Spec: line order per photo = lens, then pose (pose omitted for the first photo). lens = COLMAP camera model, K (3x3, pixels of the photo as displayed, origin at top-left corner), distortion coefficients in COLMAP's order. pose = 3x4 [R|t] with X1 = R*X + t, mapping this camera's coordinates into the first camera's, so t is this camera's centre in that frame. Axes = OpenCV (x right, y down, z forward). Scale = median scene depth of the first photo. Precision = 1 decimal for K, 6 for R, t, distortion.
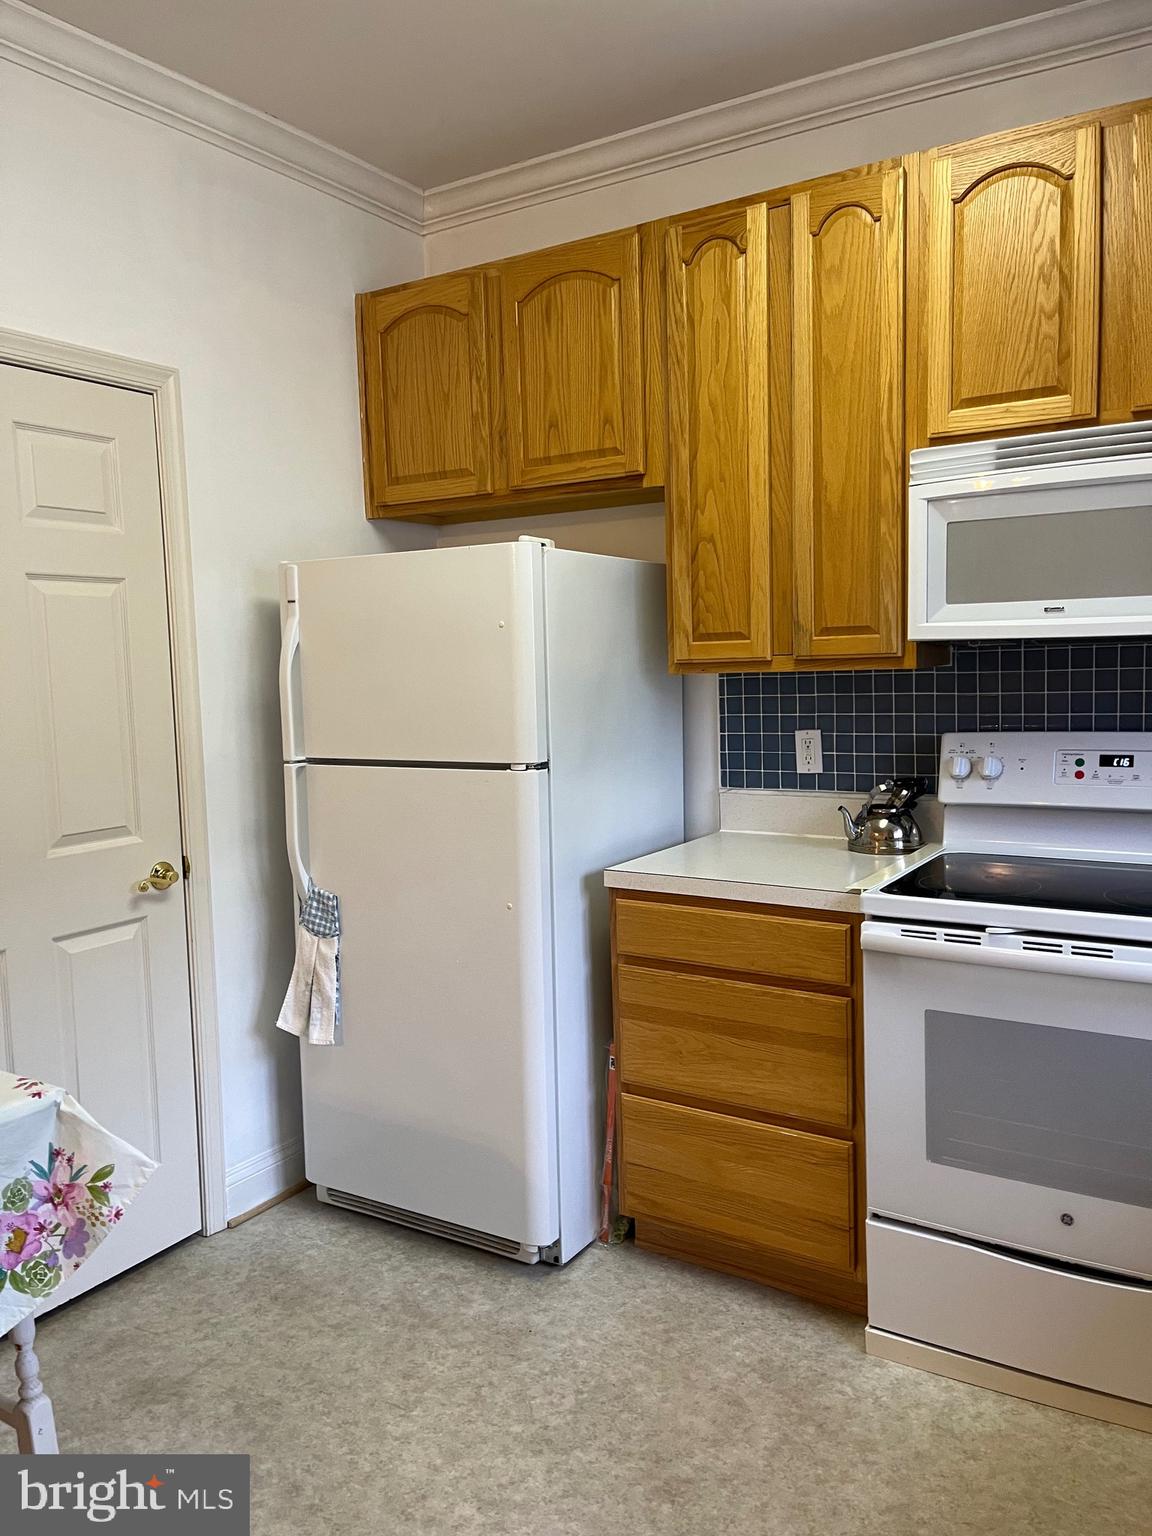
lens RADIAL K [[1157.0, 0, 569.5], [0, 1157.0, 778.3], [0, 0, 1]] dist [0.067923, -0.086844]
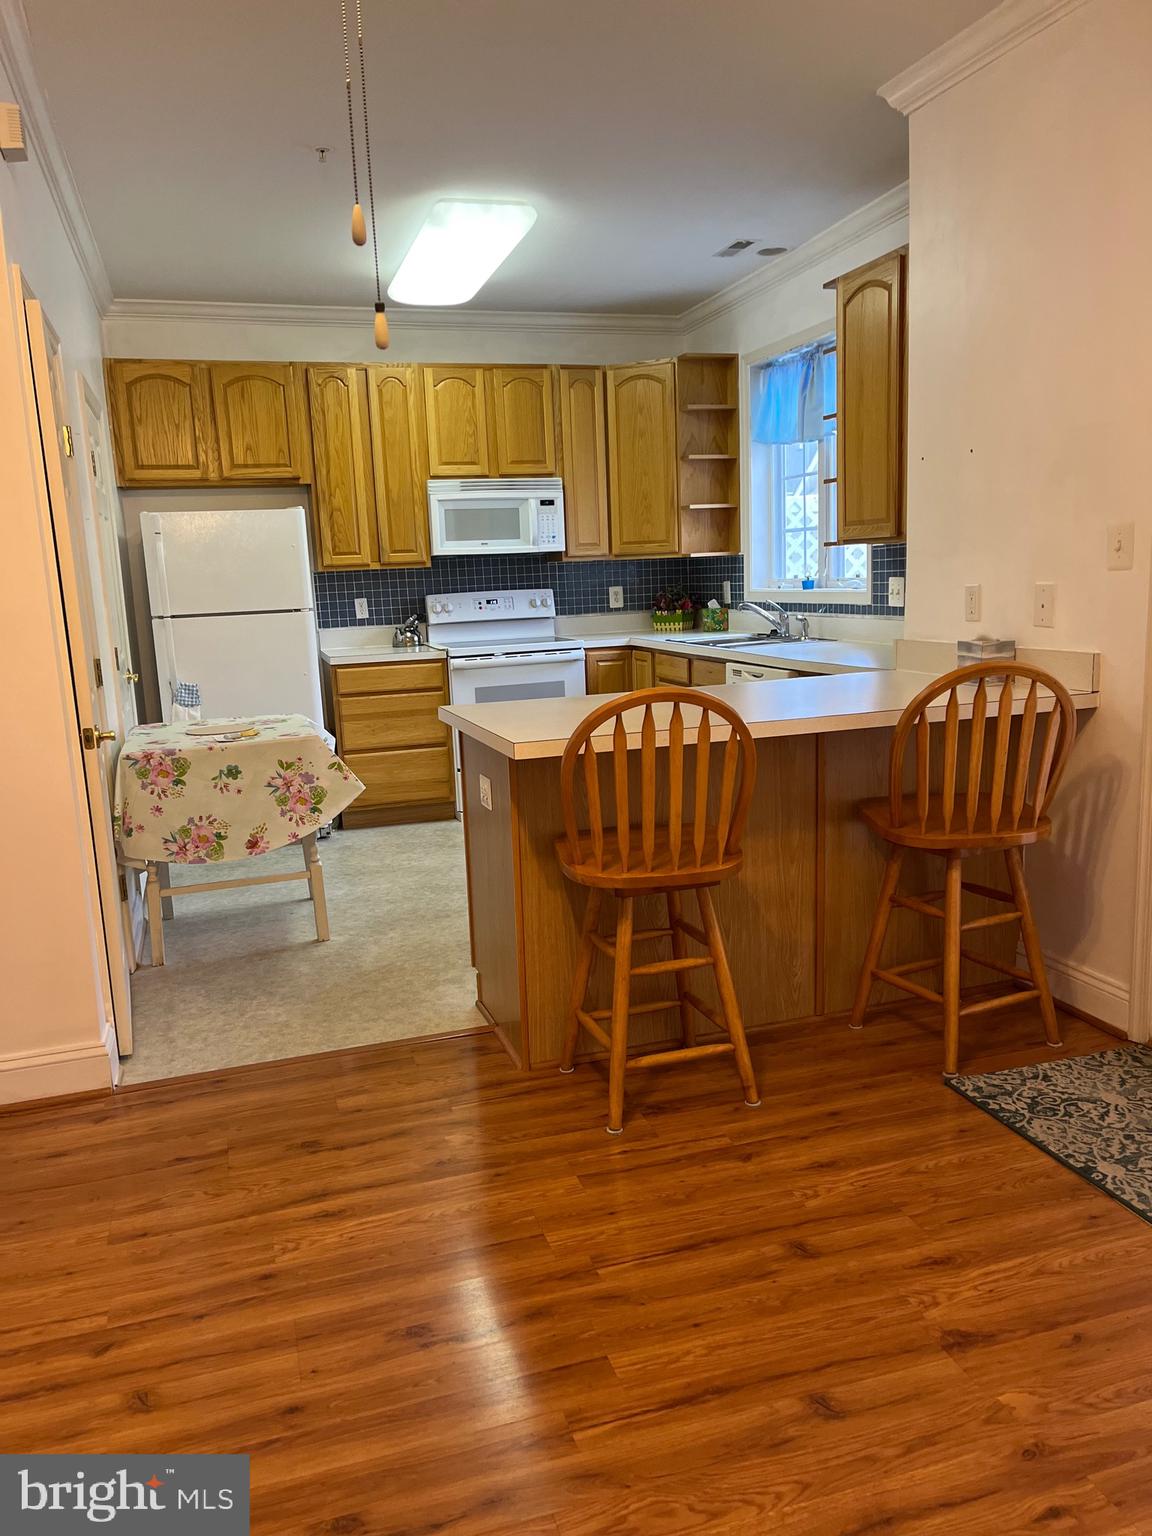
lens RADIAL K [[1157.0, 0, 579.5], [0, 1157.0, 786.3], [0, 0, 1]] dist [0.067923, -0.086844]
pose [[0.646460, -0.140736, 0.749855, -1.433165], [0.105559, 0.989886, 0.094781, 0.170413], [-0.755610, 0.017882, 0.654778, -0.874868]]
